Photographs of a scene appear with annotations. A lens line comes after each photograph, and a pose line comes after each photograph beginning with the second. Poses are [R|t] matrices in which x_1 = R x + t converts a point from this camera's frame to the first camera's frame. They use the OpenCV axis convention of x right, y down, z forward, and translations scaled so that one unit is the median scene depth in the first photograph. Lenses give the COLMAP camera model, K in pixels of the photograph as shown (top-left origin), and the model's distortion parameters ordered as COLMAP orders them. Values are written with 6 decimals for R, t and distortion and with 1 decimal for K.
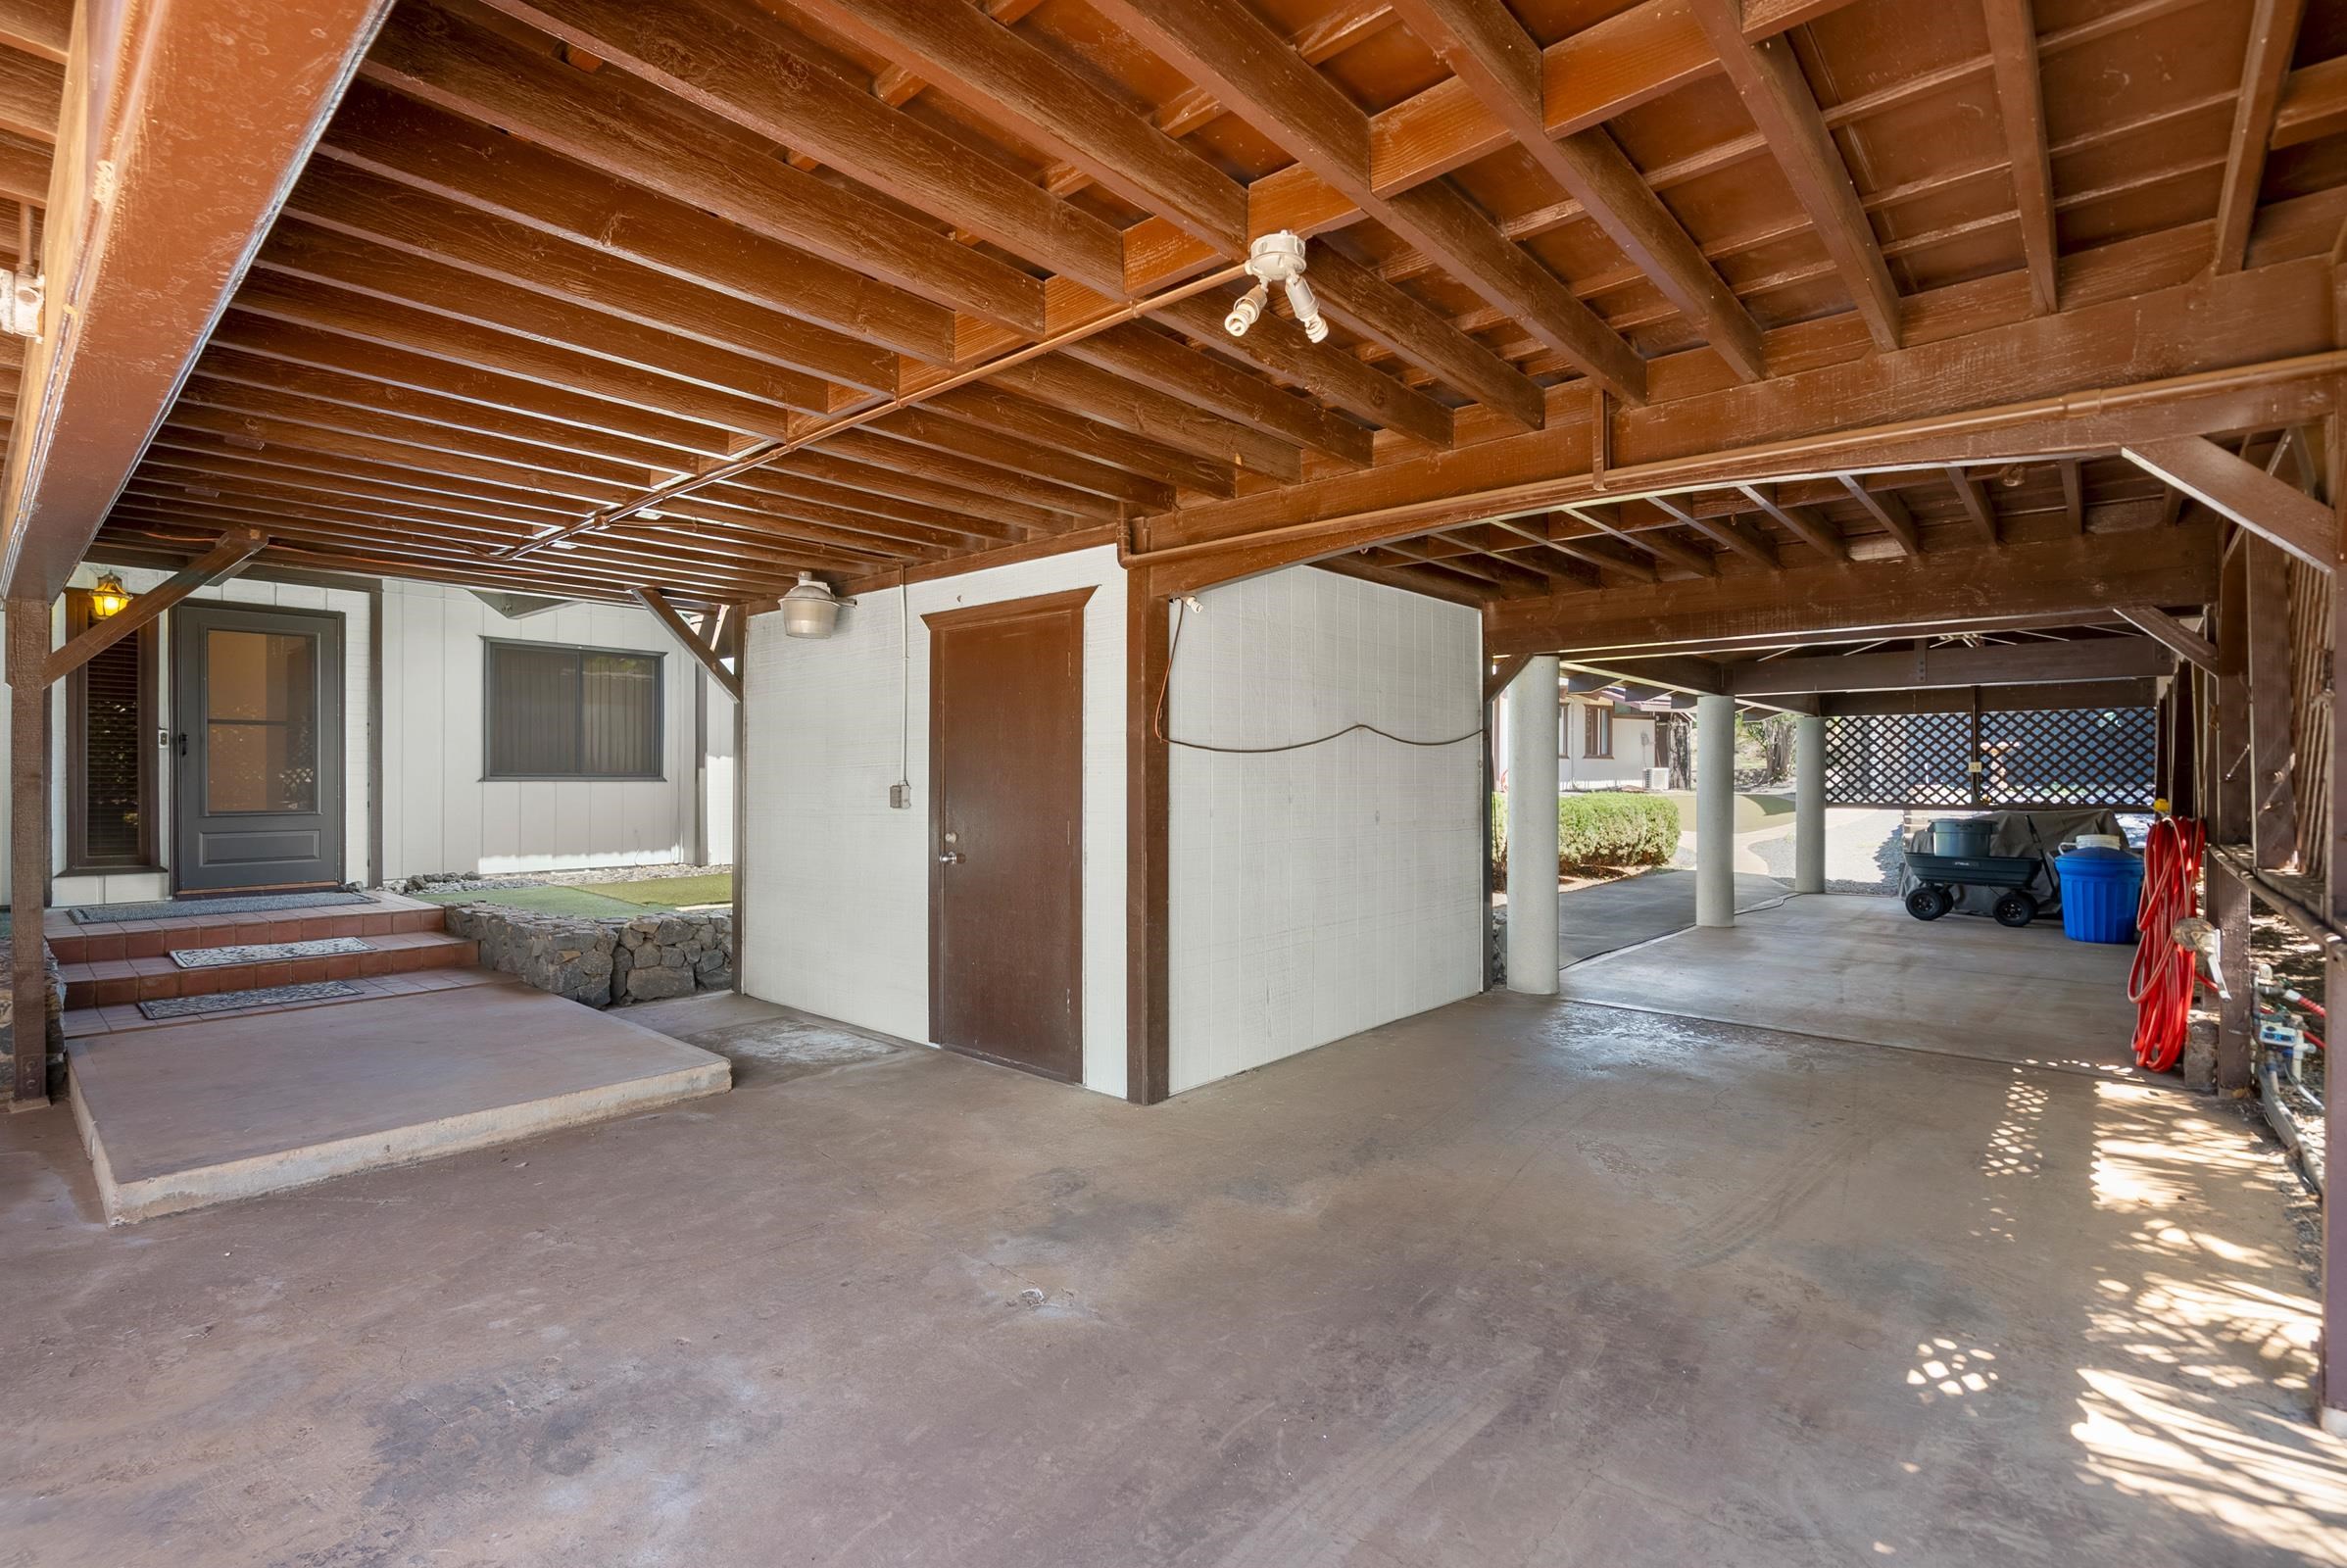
lens RADIAL K [[1073.4, 0, 1165.2], [0, 1073.4, 780.4], [0, 0, 1]] dist [-0.000026, 0.002070]
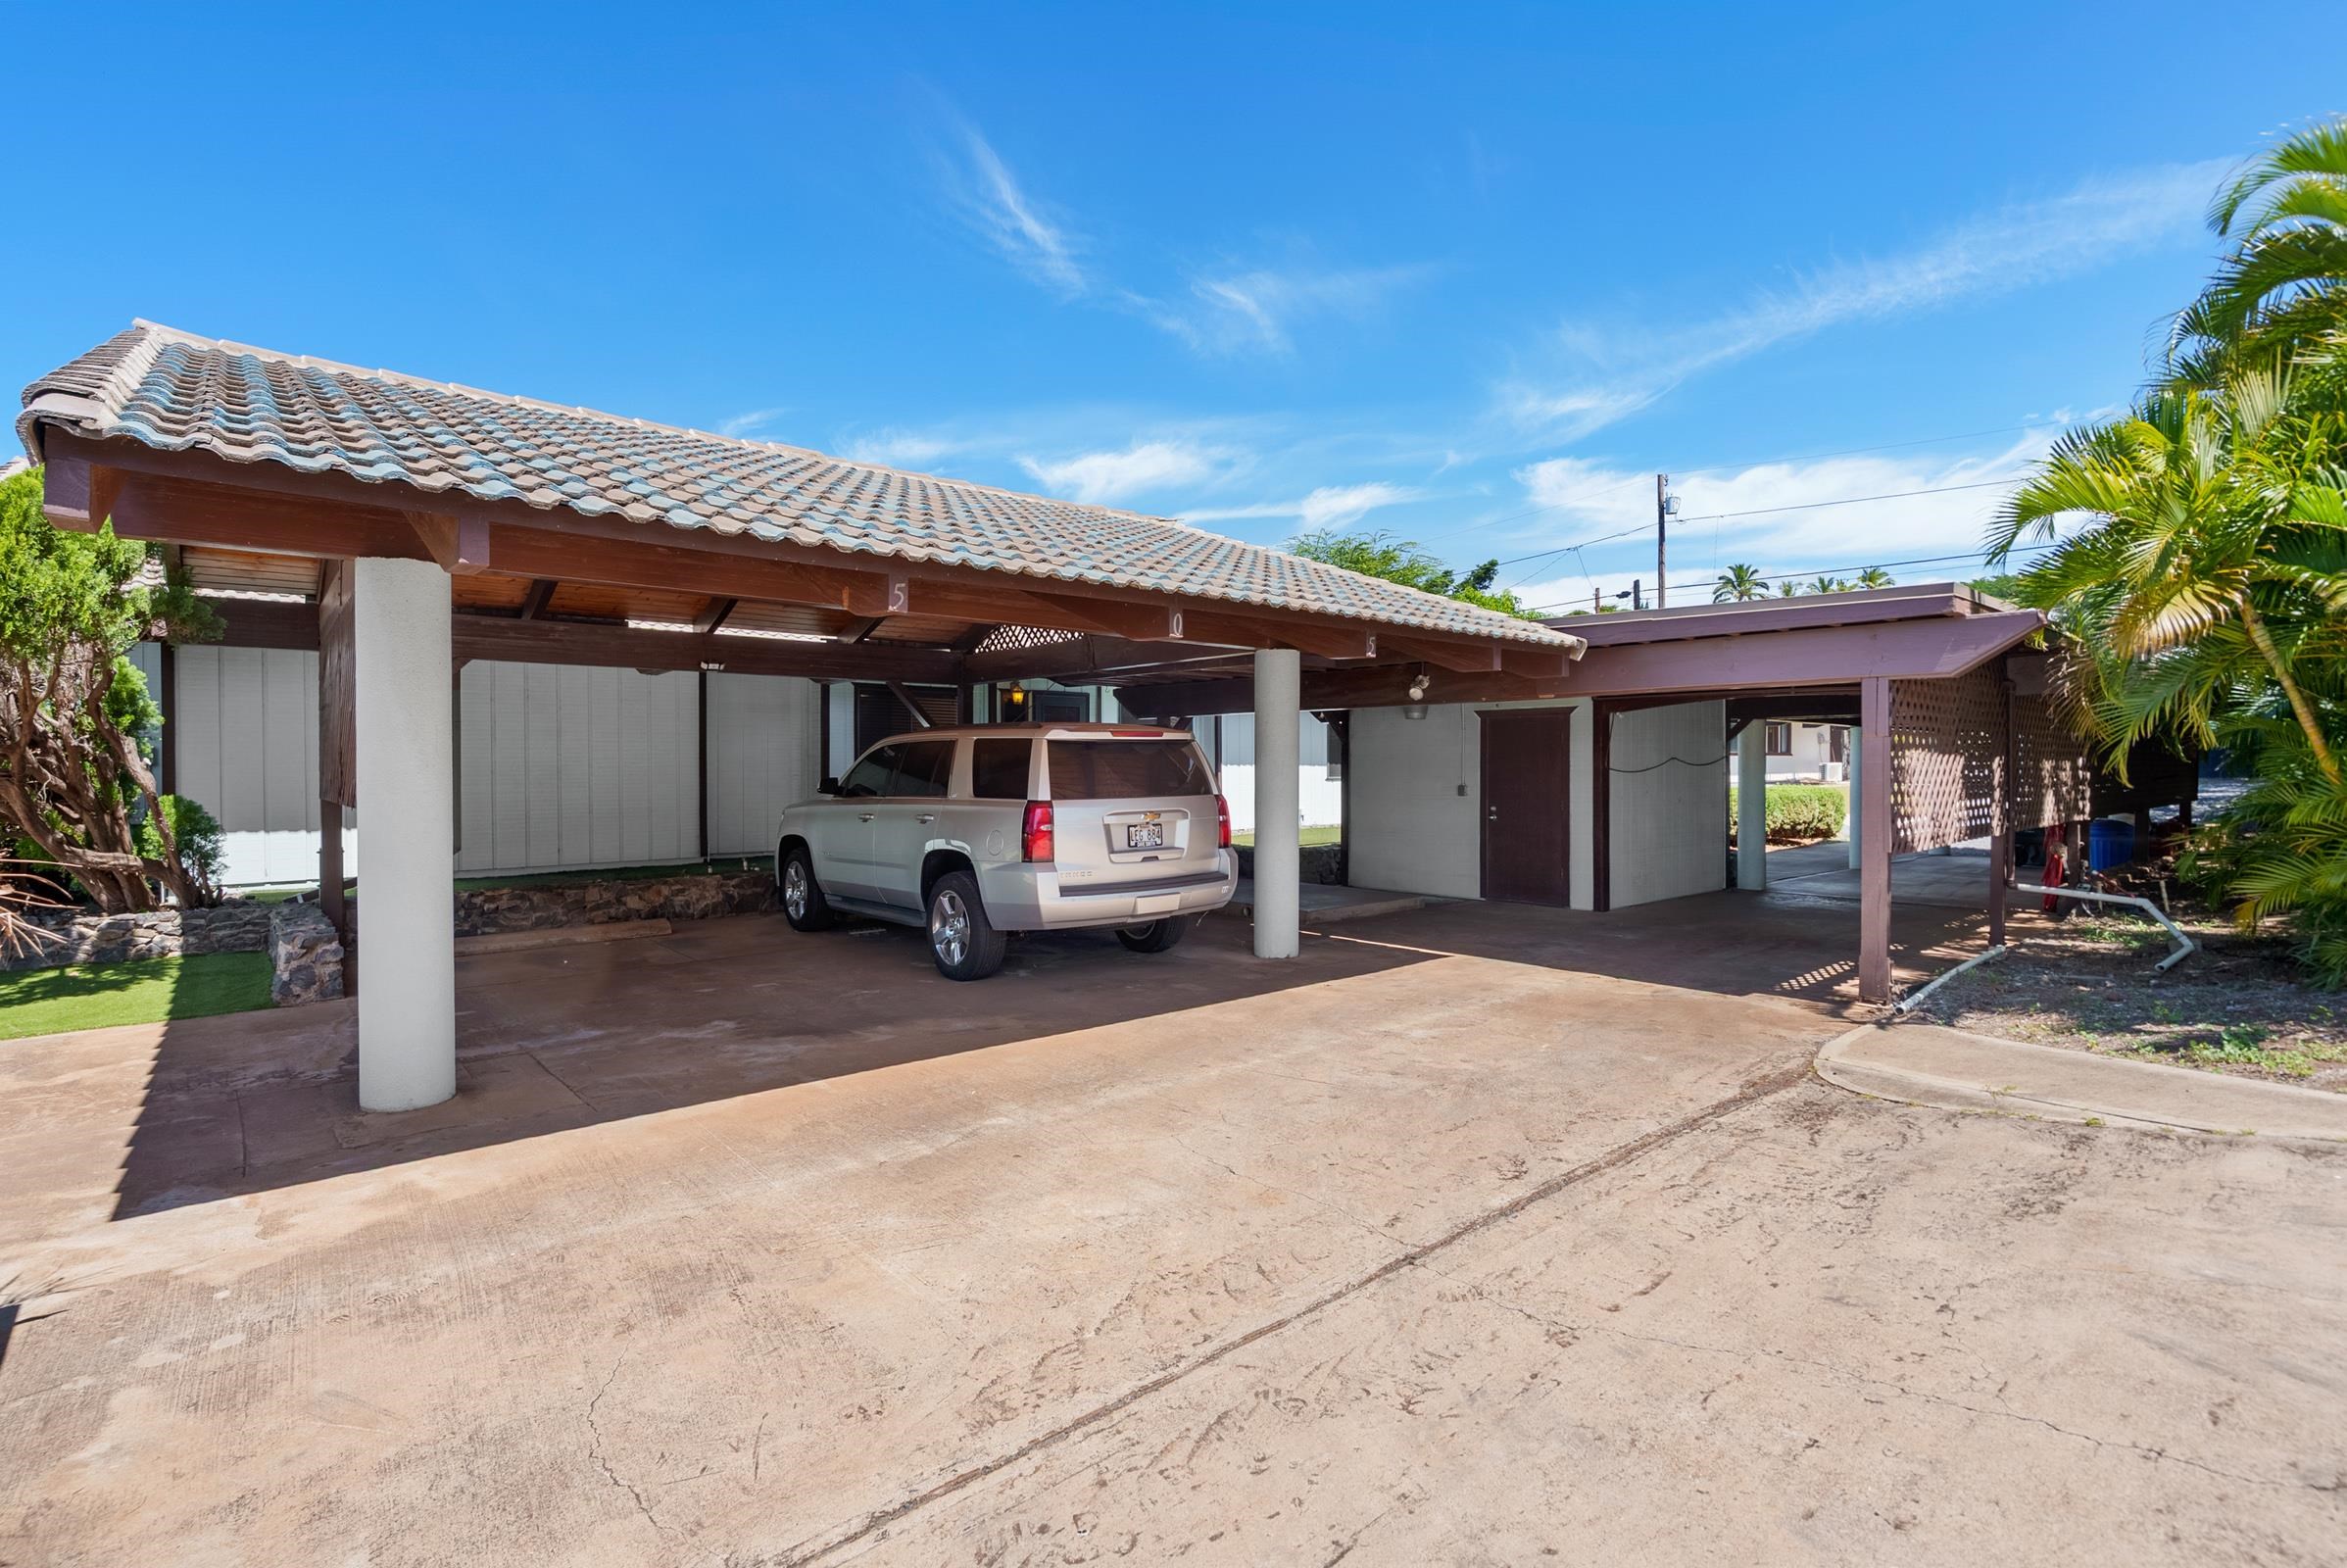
lens RADIAL K [[1073.4, 0, 1182.8], [0, 1073.4, 780.3], [0, 0, 1]] dist [-0.000026, 0.002070]
pose [[0.992937, 0.001631, -0.118629, -0.451294], [-0.000302, 0.999937, 0.011221, -0.024568], [0.118640, -0.011106, 0.992875, -1.054778]]
